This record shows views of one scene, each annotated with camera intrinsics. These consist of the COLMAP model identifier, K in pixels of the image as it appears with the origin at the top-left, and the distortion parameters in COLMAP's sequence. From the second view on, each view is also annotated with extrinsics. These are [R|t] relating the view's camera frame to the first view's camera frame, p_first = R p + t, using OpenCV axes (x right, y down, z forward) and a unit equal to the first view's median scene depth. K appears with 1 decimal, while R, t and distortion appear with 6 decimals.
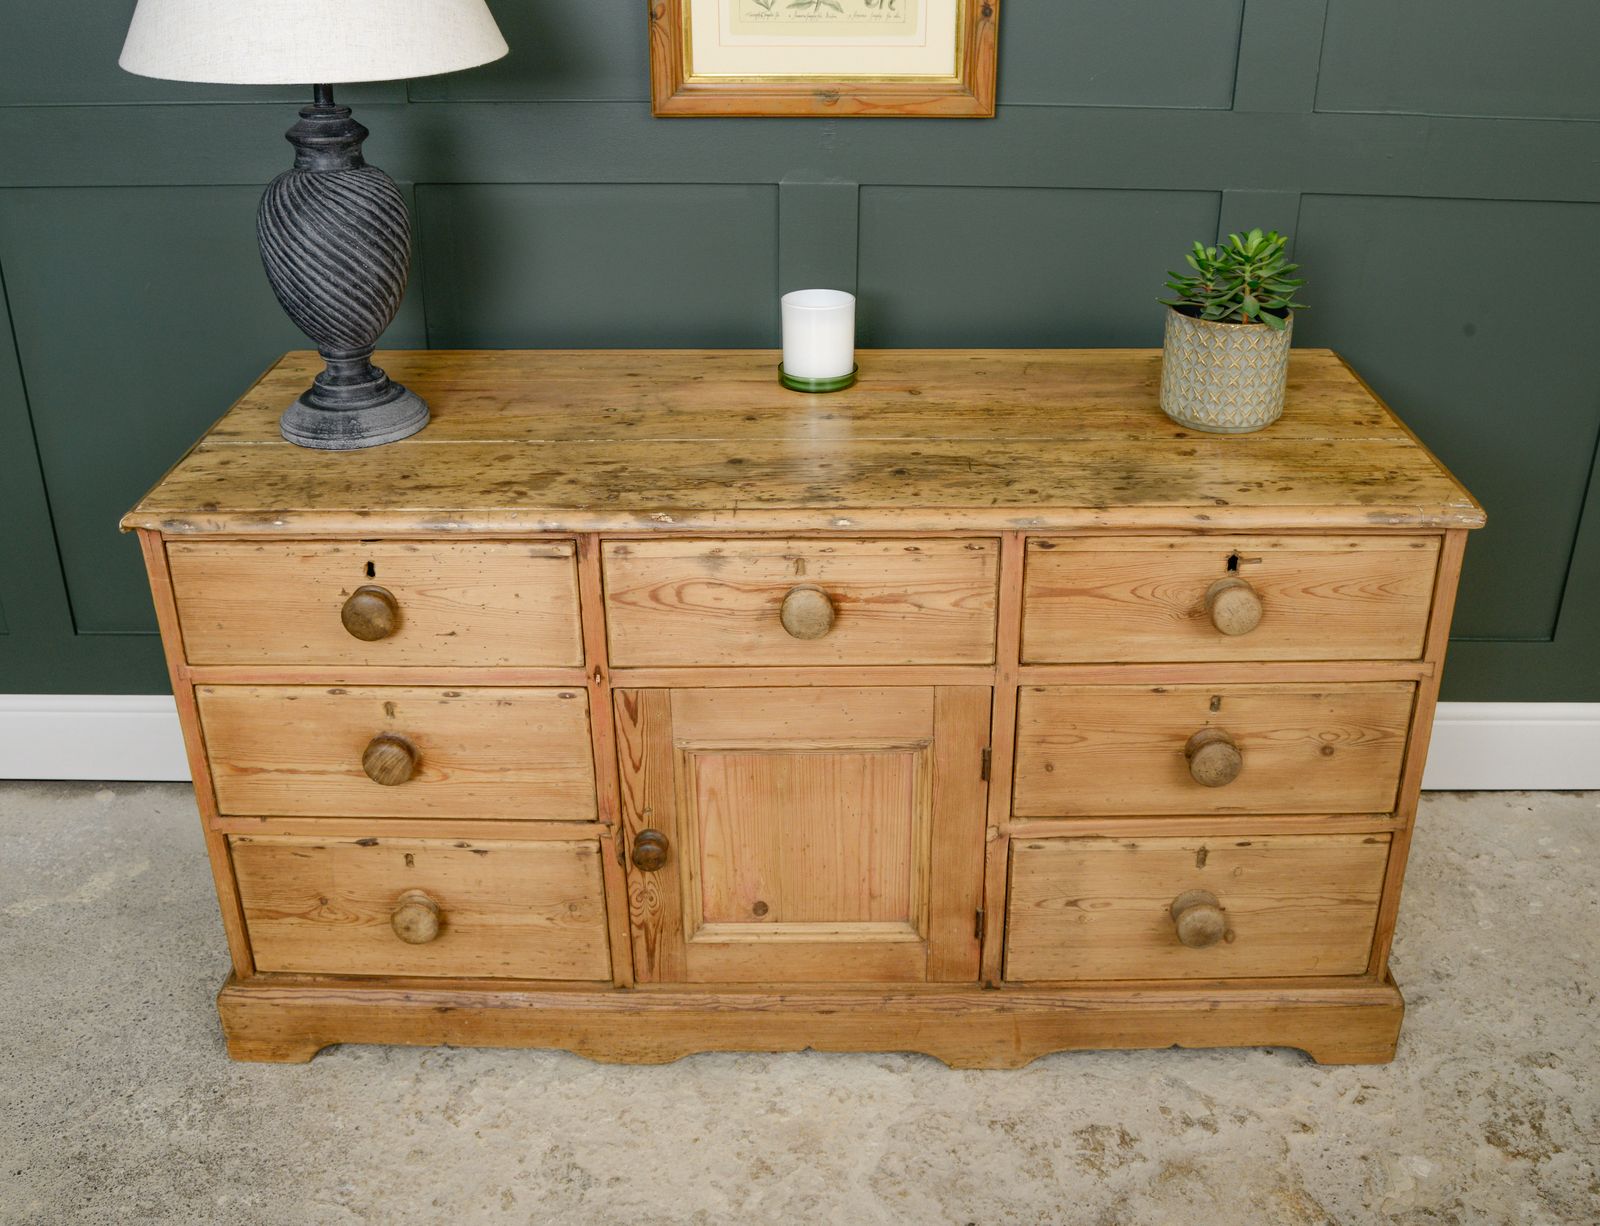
lens RADIAL K [[1626.0, 0, 808.4], [0, 1626.0, 604.8], [0, 0, 1]] dist [-0.097443, 0.000000]
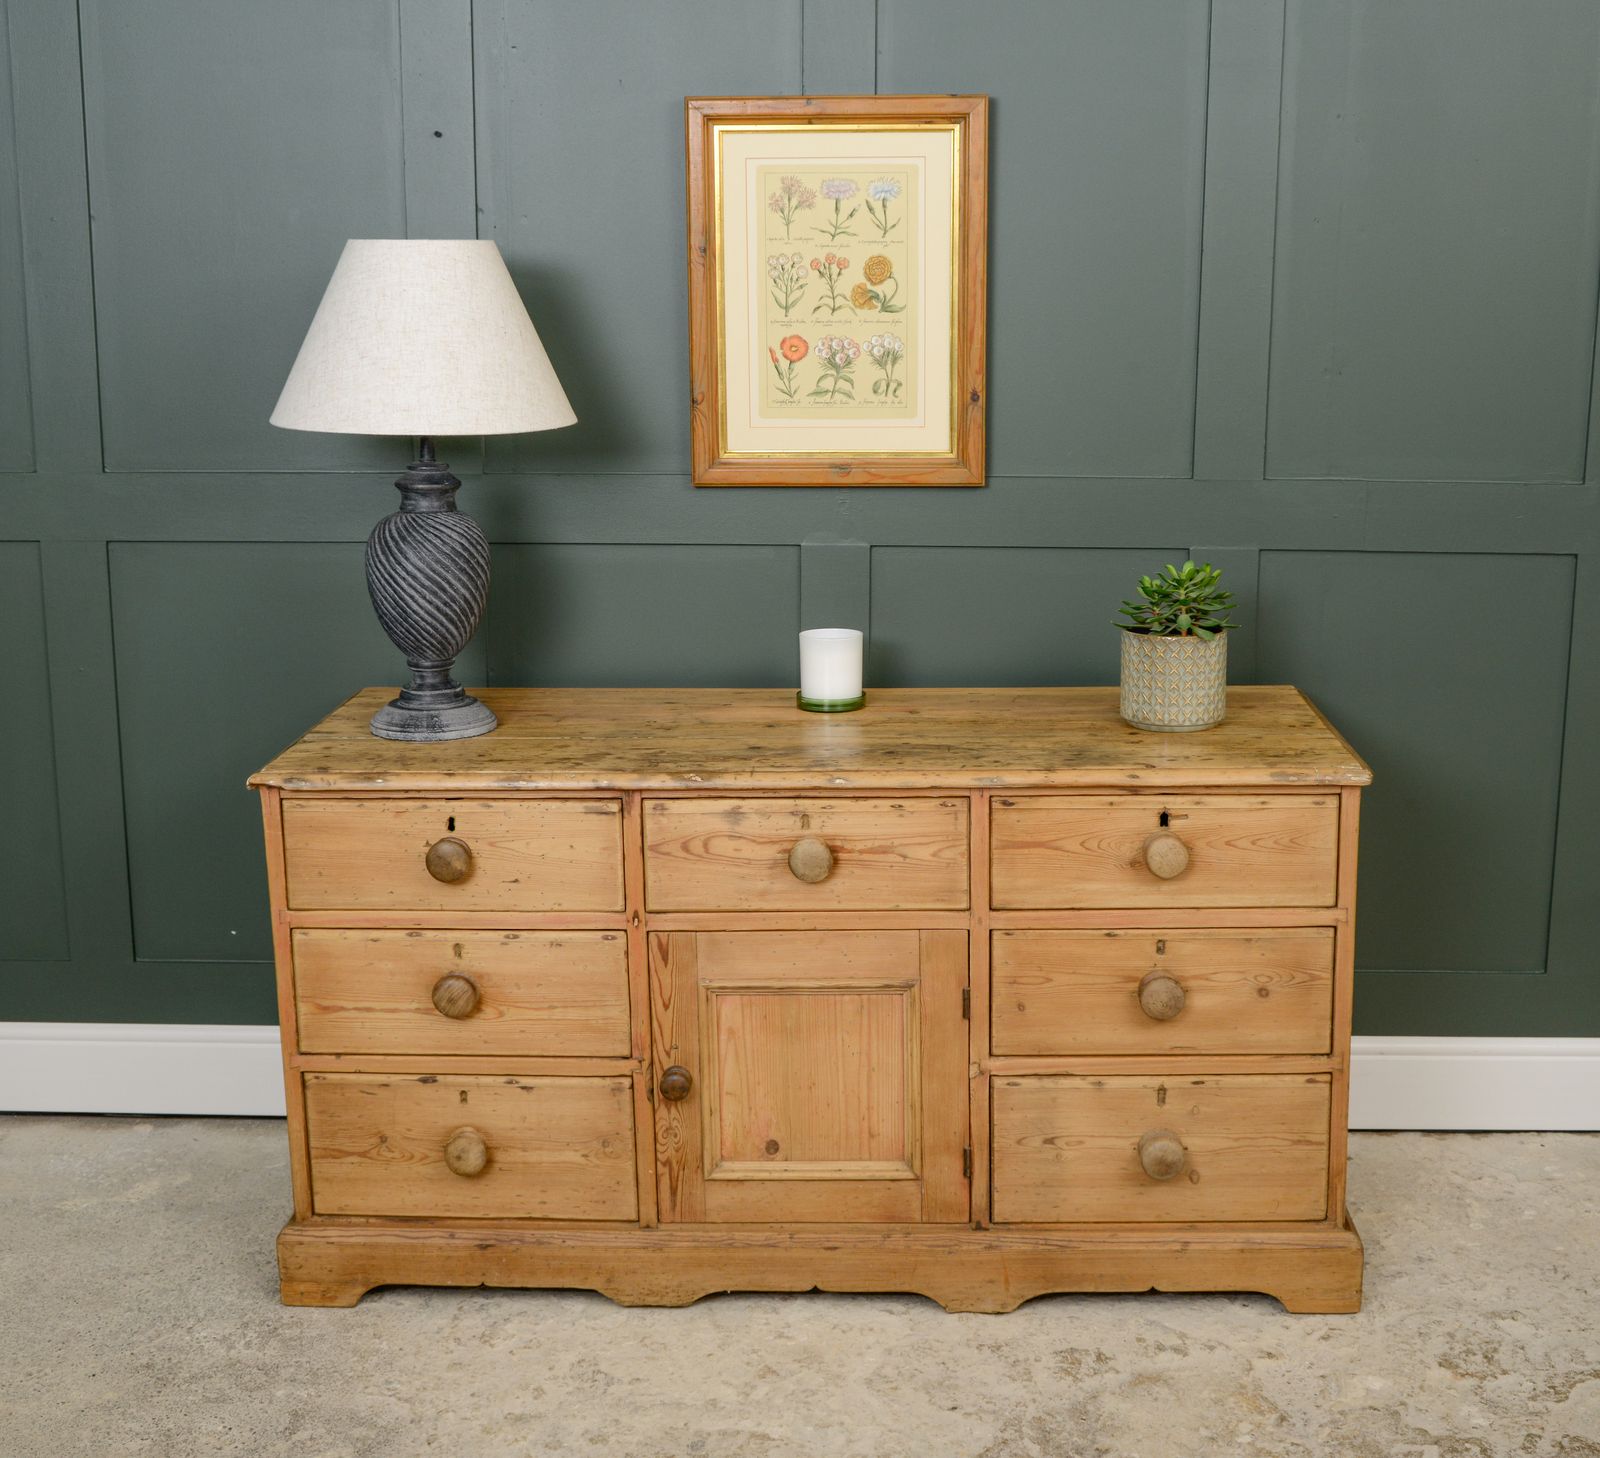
lens RADIAL K [[2202.5, 0, 839.2], [0, 2202.5, 724.1], [0, 0, 1]] dist [-0.076829, 0.000000]
pose [[0.999646, 0.001598, -0.026553, 0.058041], [-0.007956, 0.970462, -0.241124, 0.275215], [0.025383, 0.241250, 0.970131, -0.558507]]
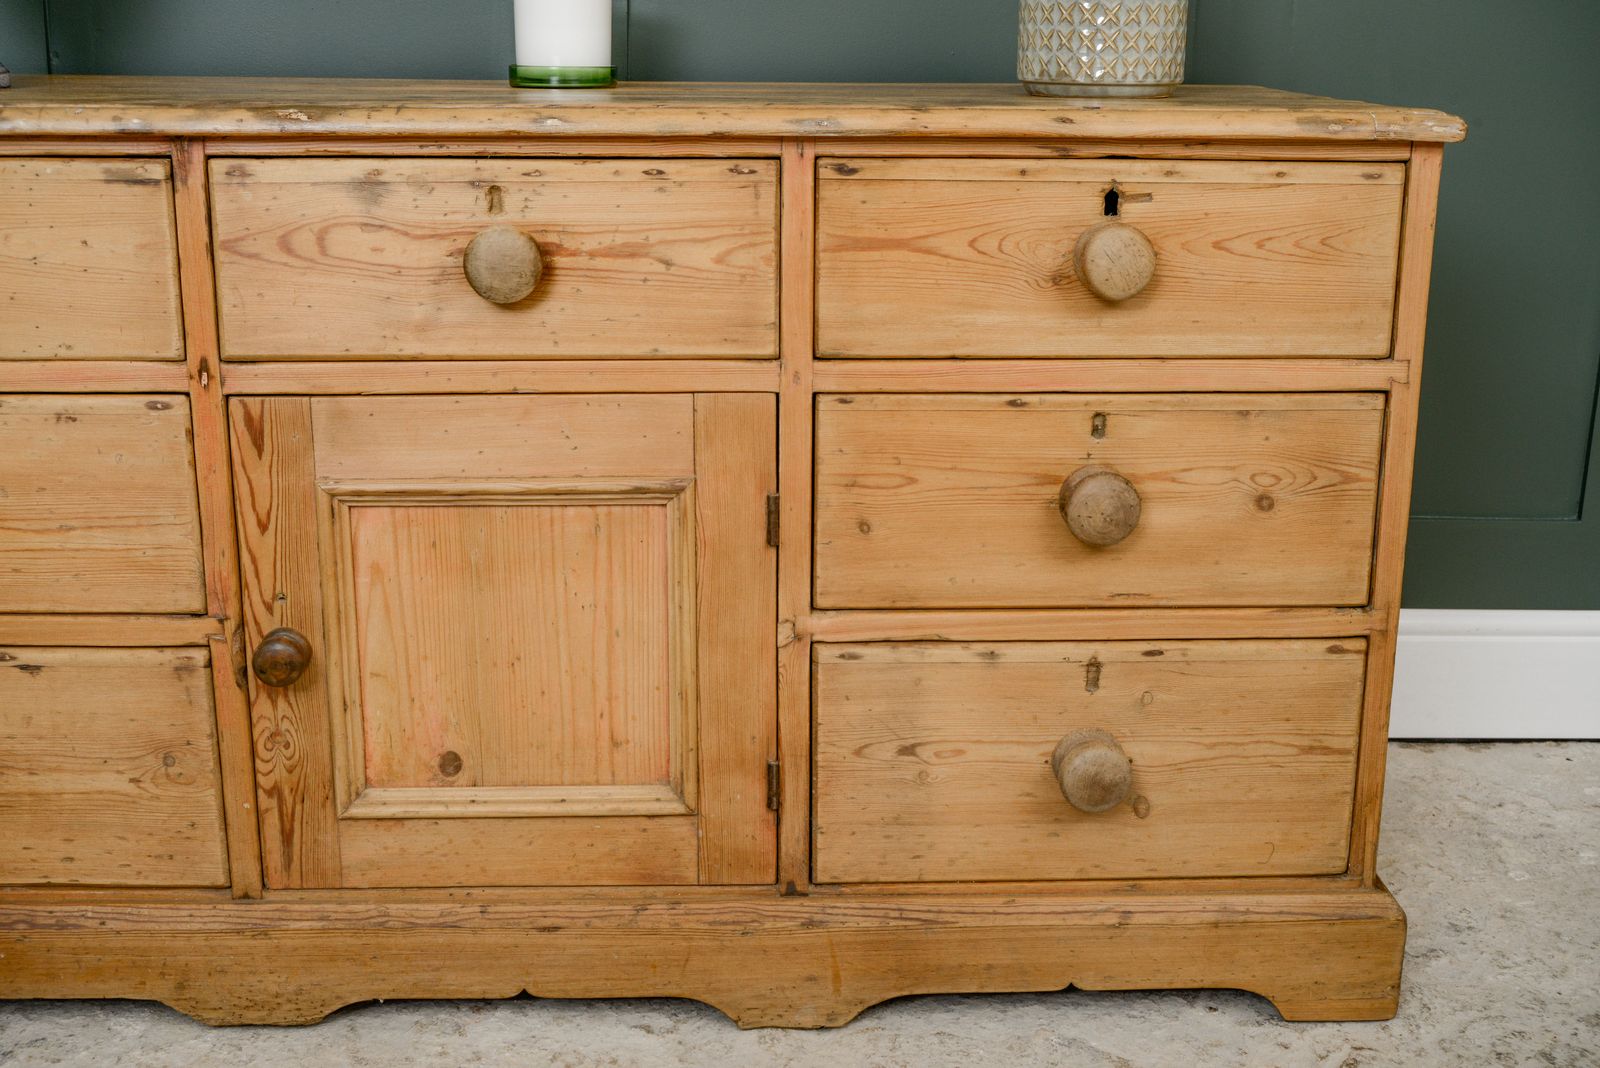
lens RADIAL K [[1890.1, 0, 806.7], [0, 1890.1, 519.8], [0, 0, 1]] dist [-0.034028, 0.000000]
pose [[0.998664, 0.004433, 0.051476, 0.079825], [0.005244, 0.982470, -0.186347, 0.239980], [-0.051400, 0.186369, 0.981134, 0.202679]]
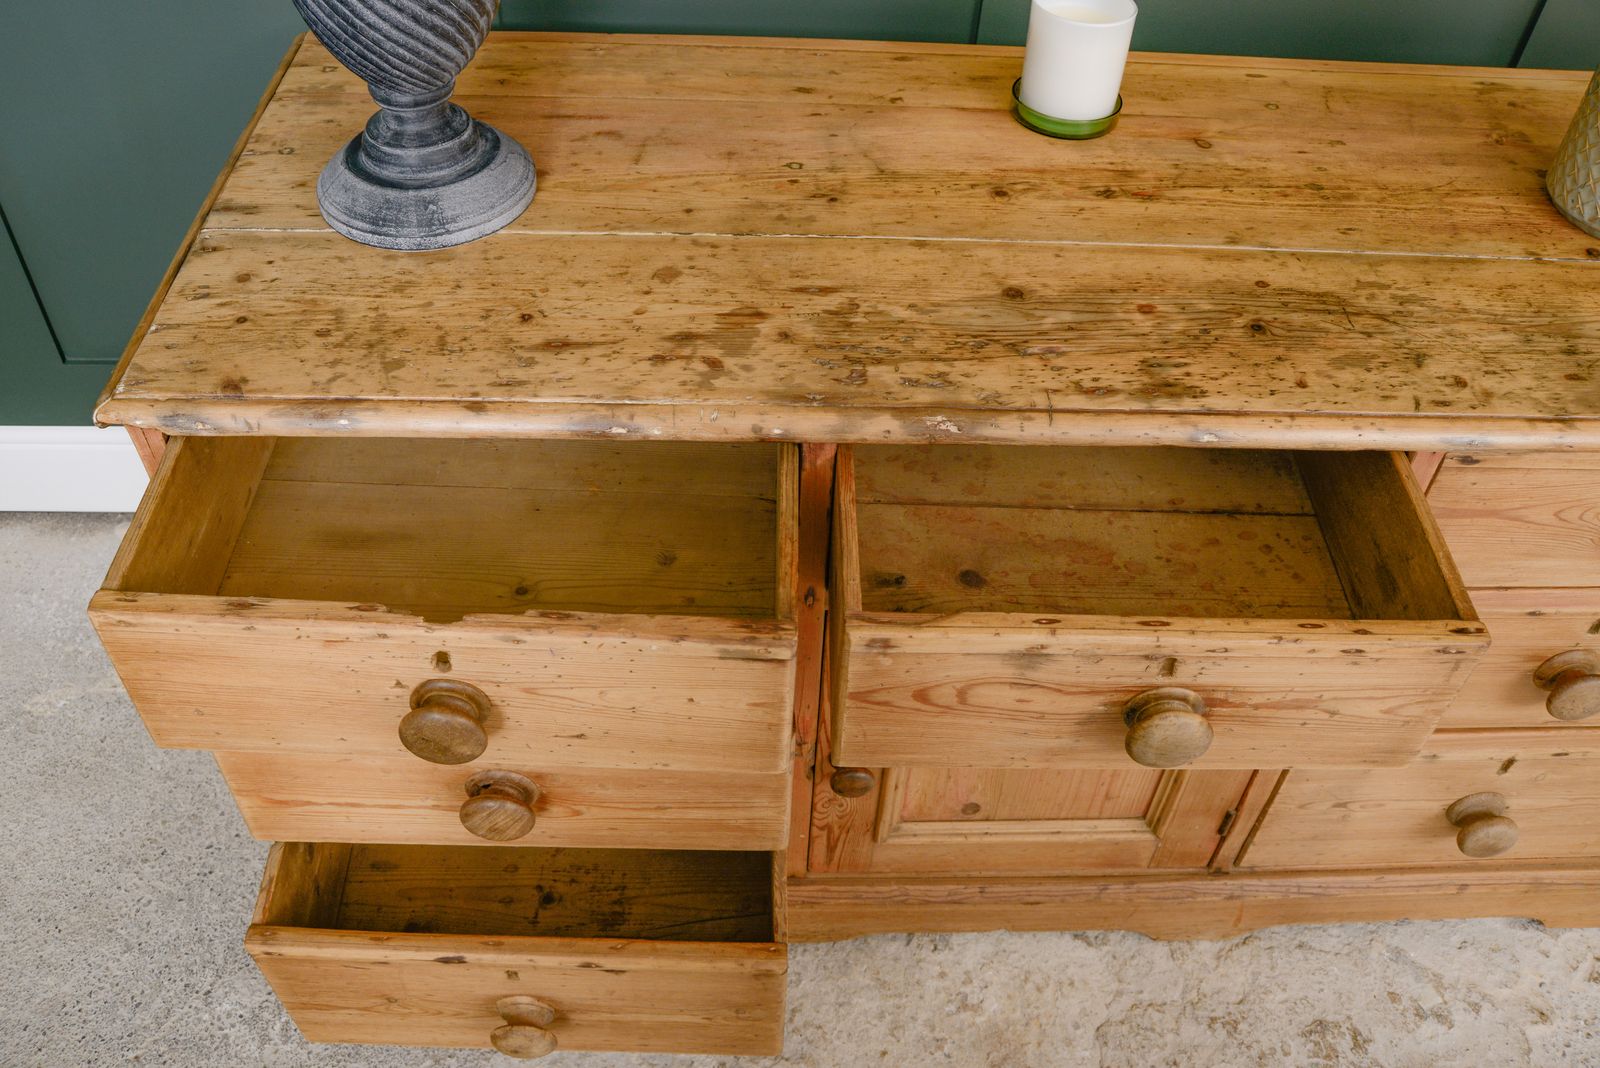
lens RADIAL K [[1340.5, 0, 799.9], [0, 1340.5, 528.6], [0, 0, 1]] dist [-0.126205, 0.077322]
pose [[0.998381, 0.006925, 0.056458, -0.157971], [-0.025303, 0.943021, 0.331770, -0.170696], [-0.050944, -0.332661, 0.941669, 0.427425]]
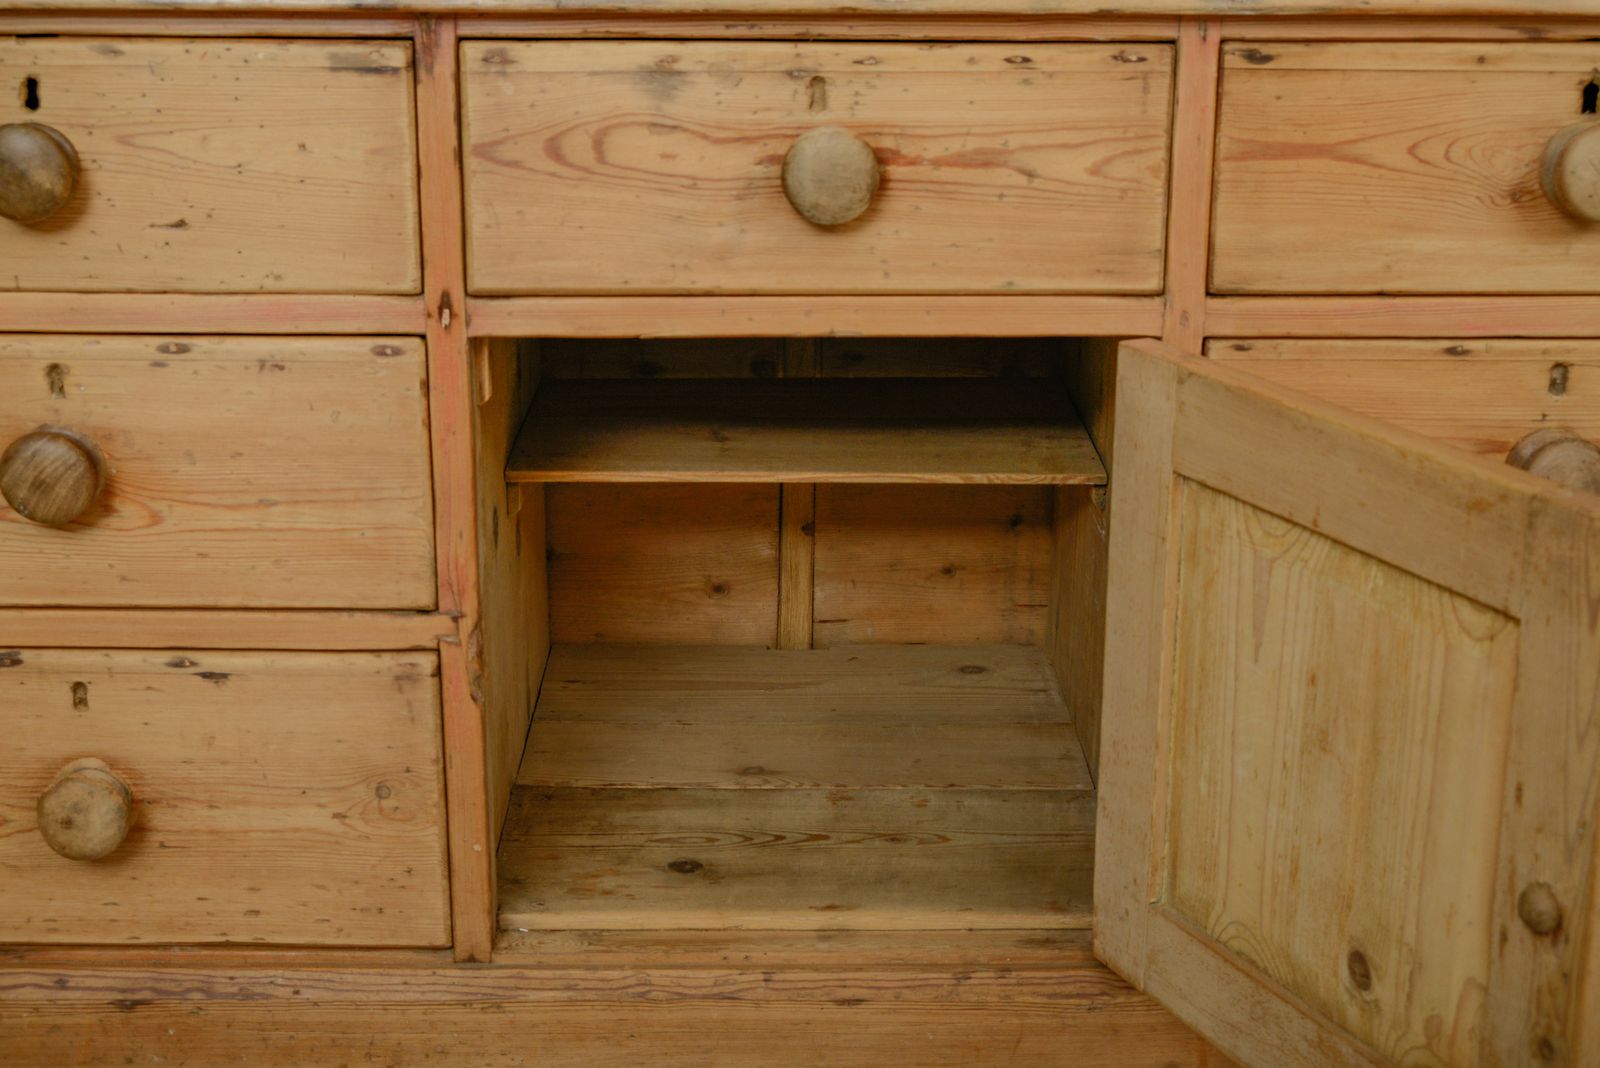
lens RADIAL K [[2308.8, 0, 806.9], [0, 2308.8, 519.1], [0, 0, 1]] dist [0.002684, 0.000000]
pose [[0.999456, 0.007584, 0.032095, -0.029924], [-0.002228, 0.986499, -0.163752, 0.227224], [-0.032904, 0.163592, 0.985979, 0.221977]]
